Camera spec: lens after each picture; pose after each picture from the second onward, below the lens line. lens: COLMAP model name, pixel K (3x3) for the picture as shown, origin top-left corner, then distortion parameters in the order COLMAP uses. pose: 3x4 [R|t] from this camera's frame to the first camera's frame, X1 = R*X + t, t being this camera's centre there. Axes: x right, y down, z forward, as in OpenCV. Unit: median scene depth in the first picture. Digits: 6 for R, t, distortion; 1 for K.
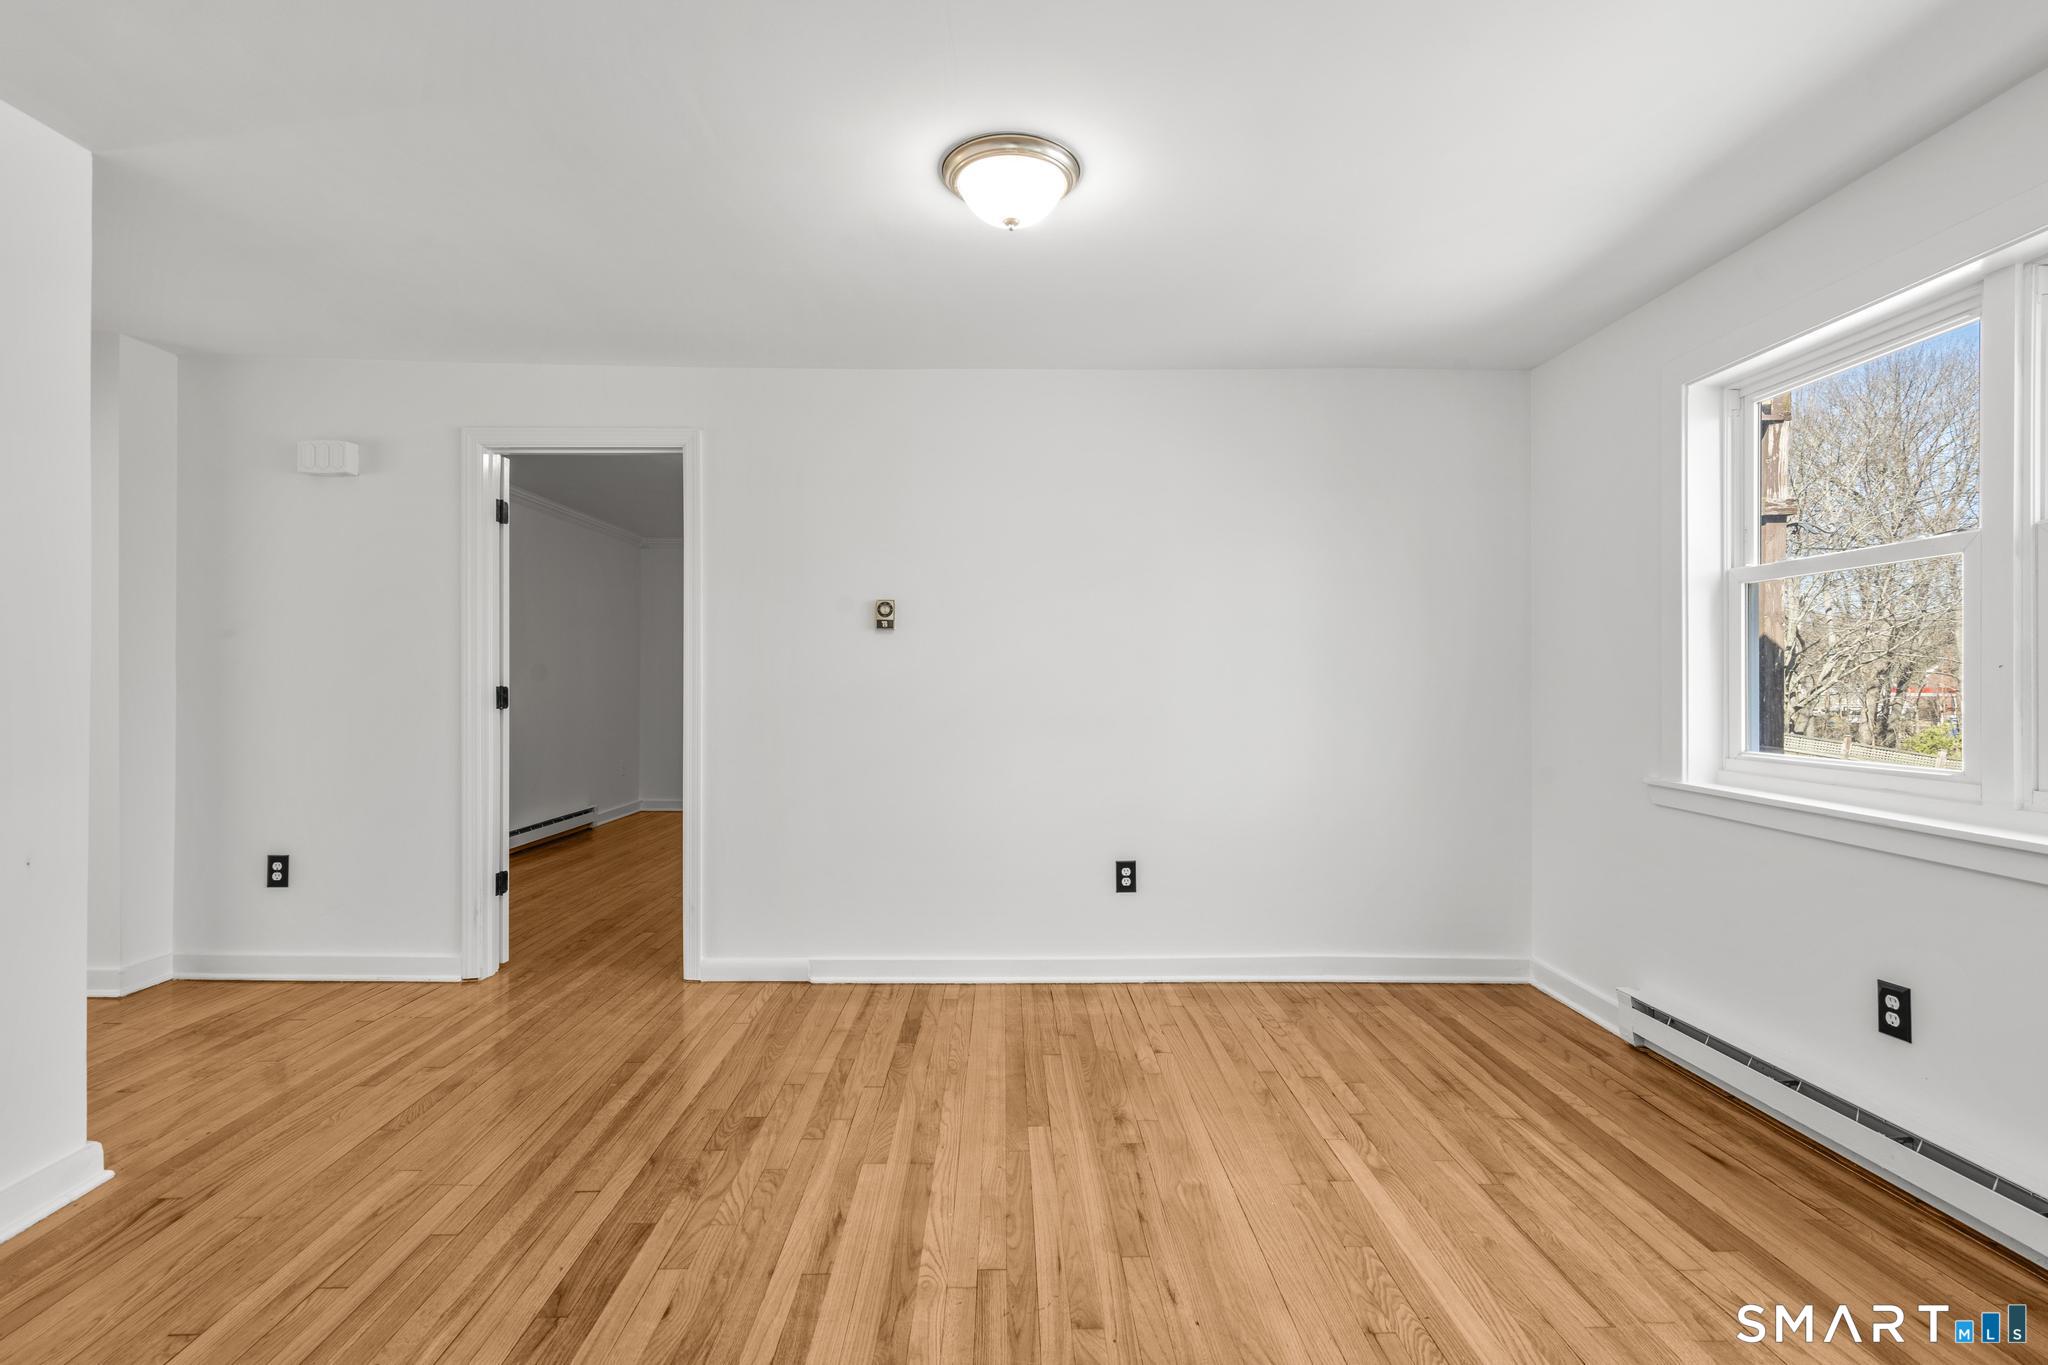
lens RADIAL K [[913.5, 0, 1022.5], [0, 913.5, 683.7], [0, 0, 1]] dist [-0.010467, 0.005539]
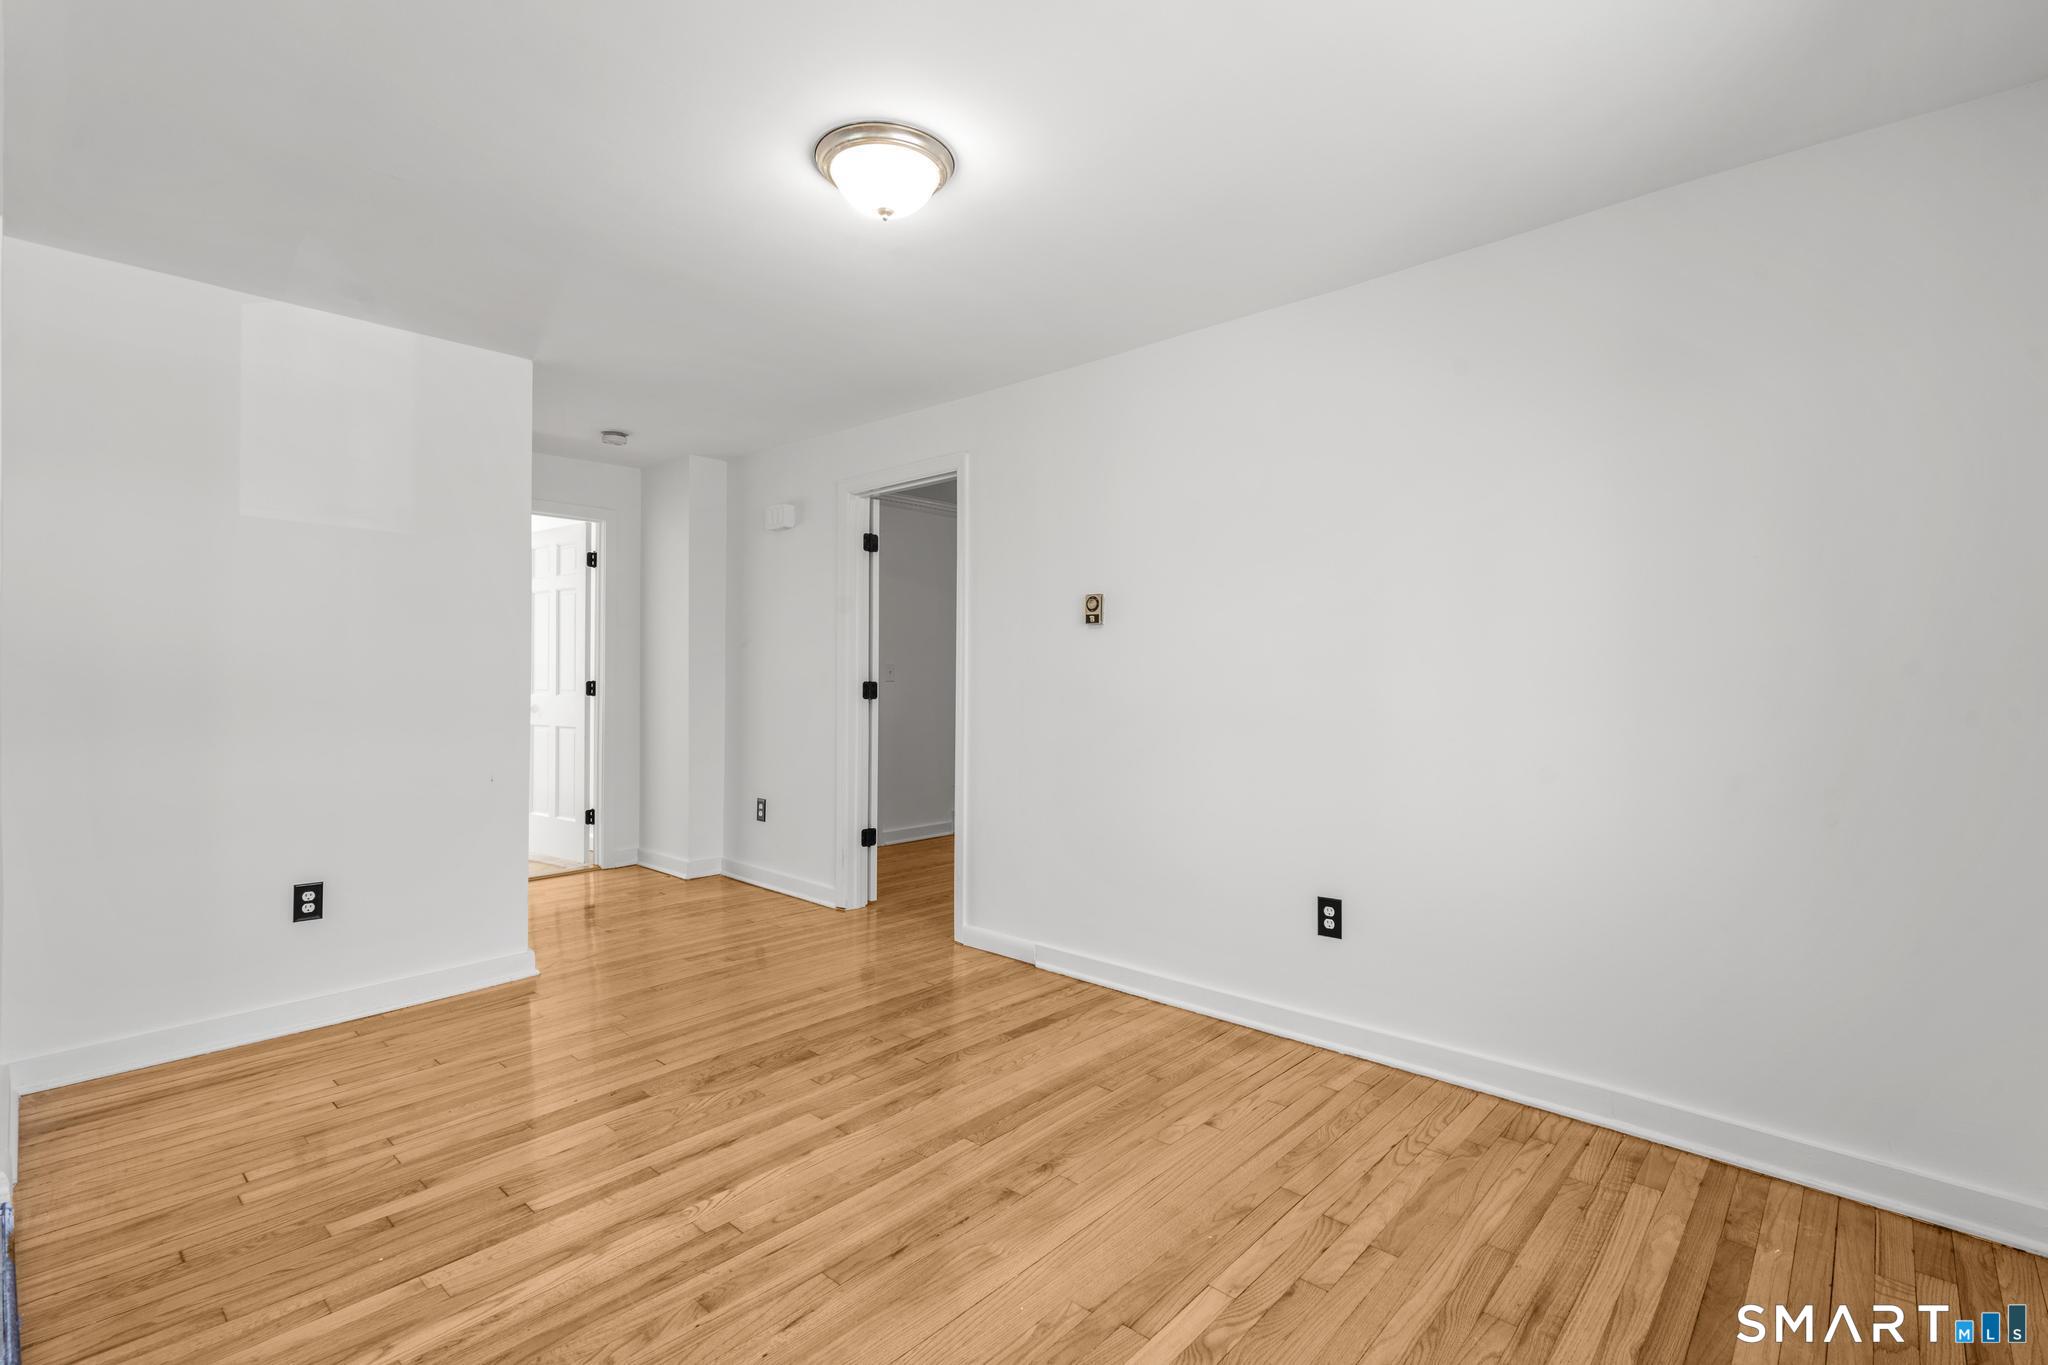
lens RADIAL K [[913.5, 0, 1022.5], [0, 913.5, 683.7], [0, 0, 1]] dist [-0.010467, 0.005539]
pose [[0.737078, 0.003543, -0.675799, 0.527125], [-0.004067, 0.999991, 0.000806, 0.005215], [0.675796, 0.002154, 0.737086, 0.253047]]
